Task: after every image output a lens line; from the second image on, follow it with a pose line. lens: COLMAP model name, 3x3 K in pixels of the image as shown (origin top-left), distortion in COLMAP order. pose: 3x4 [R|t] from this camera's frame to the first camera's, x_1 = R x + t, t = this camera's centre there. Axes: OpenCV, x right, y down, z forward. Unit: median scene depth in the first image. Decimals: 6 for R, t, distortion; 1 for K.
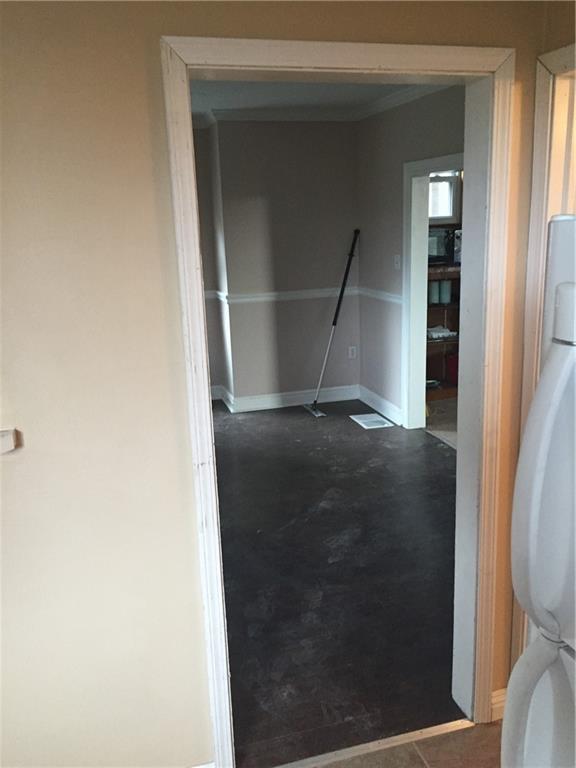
lens RADIAL K [[655.1, 0, 288.9], [0, 655.1, 397.6], [0, 0, 1]] dist [0.001233, -0.015620]
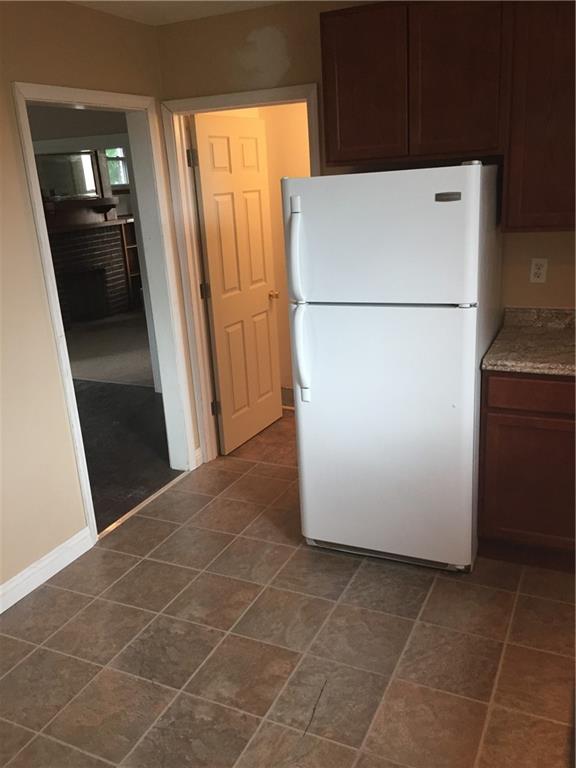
lens RADIAL K [[655.1, 0, 288.9], [0, 655.1, 397.6], [0, 0, 1]] dist [0.001233, -0.015620]
pose [[0.644829, -0.253047, 0.721223, -1.047436], [0.229947, 0.964117, 0.132679, 0.174773], [-0.728917, 0.080288, 0.679878, -0.575493]]
